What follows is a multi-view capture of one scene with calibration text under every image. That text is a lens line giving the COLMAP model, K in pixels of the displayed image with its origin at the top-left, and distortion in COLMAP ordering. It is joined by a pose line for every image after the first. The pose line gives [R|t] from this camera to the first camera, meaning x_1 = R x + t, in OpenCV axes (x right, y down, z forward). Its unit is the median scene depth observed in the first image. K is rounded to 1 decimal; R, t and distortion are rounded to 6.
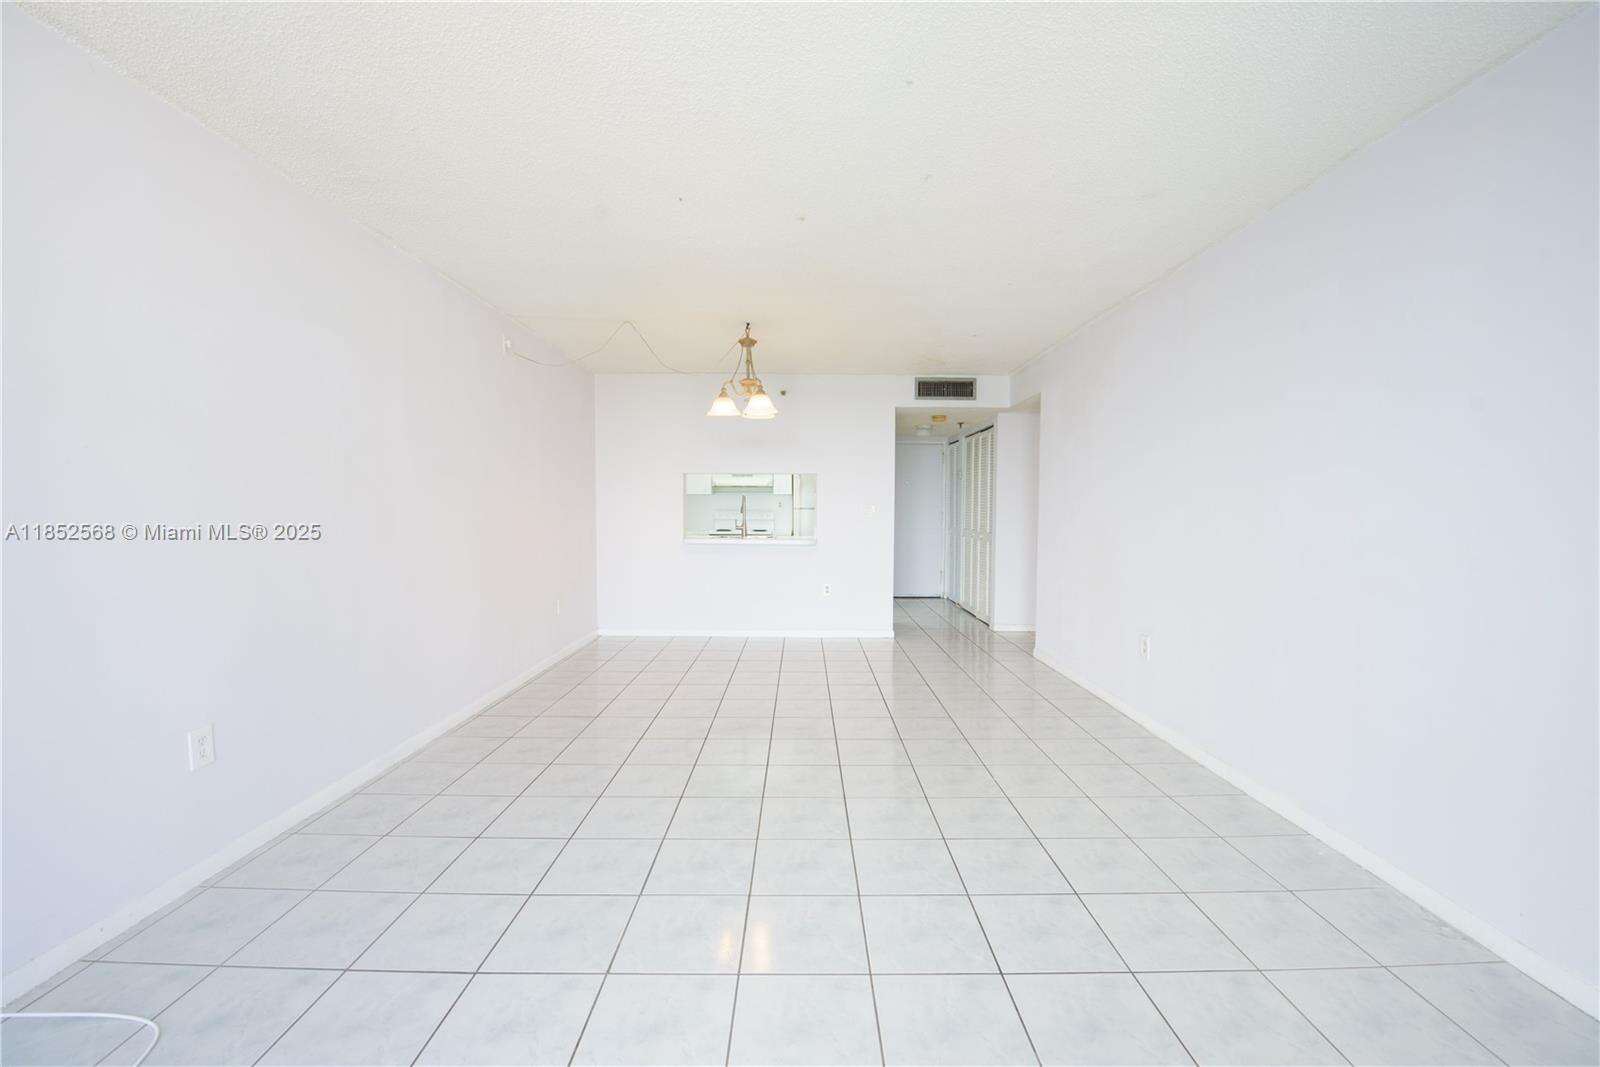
lens RADIAL K [[640.7, 0, 808.2], [0, 640.7, 533.5], [0, 0, 1]] dist [-0.009193, -0.004133]
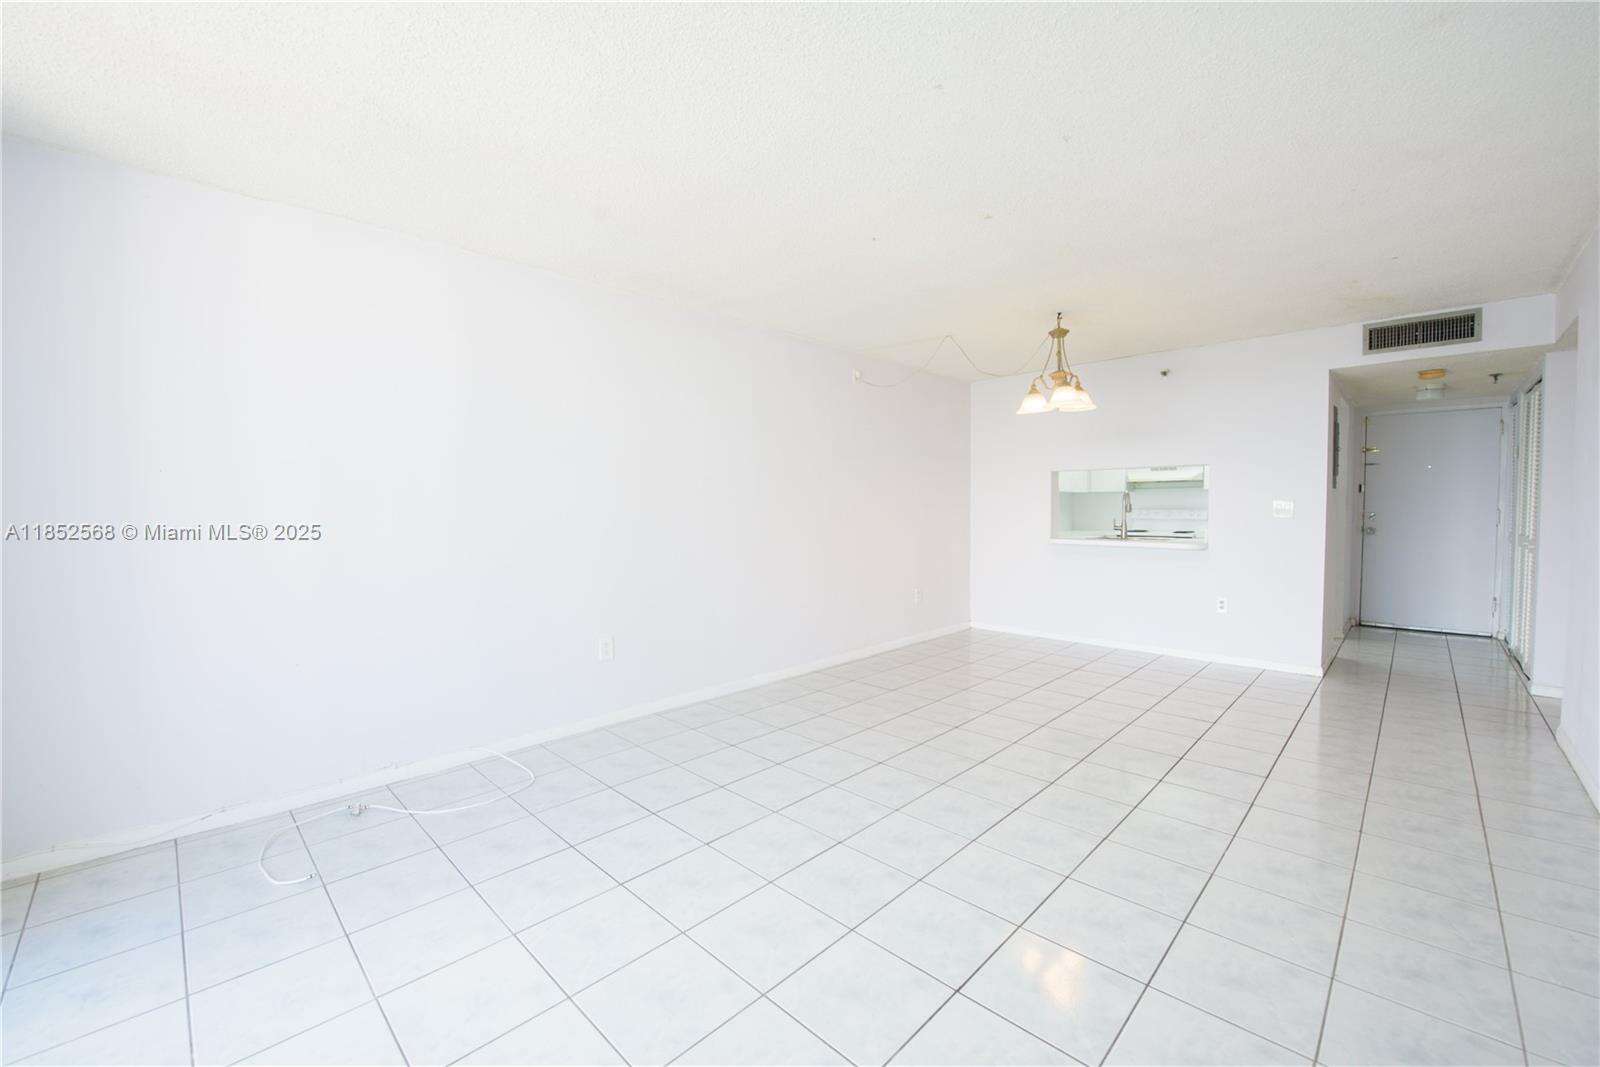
lens RADIAL K [[640.7, 0, 808.2], [0, 640.7, 533.5], [0, 0, 1]] dist [-0.009193, -0.004133]
pose [[0.716562, 0.018838, -0.697269, 0.218012], [-0.018126, 0.999801, 0.008384, -0.000724], [0.697288, 0.006631, 0.716761, 0.042368]]
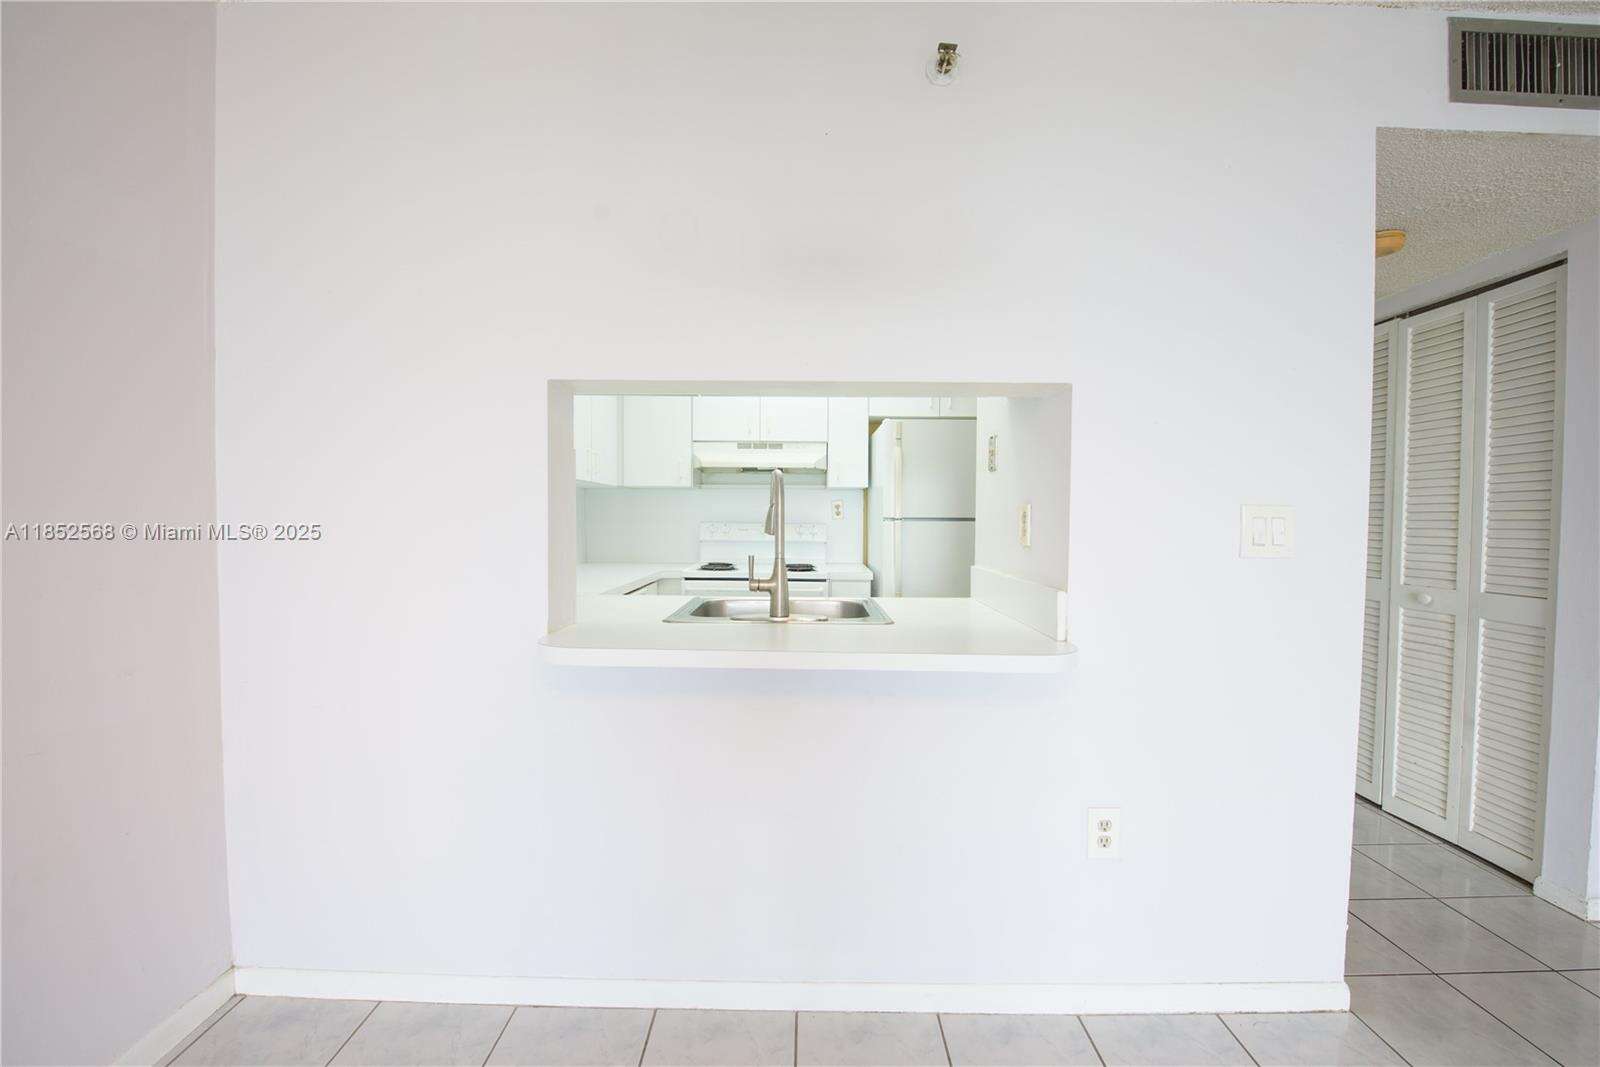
lens RADIAL K [[640.7, 0, 808.2], [0, 640.7, 533.5], [0, 0, 1]] dist [-0.009193, -0.004133]
pose [[0.999980, 0.002913, -0.005642, -0.088940], [-0.002987, 0.999909, -0.013176, -0.029890], [0.005603, 0.013193, 0.999897, 0.737515]]
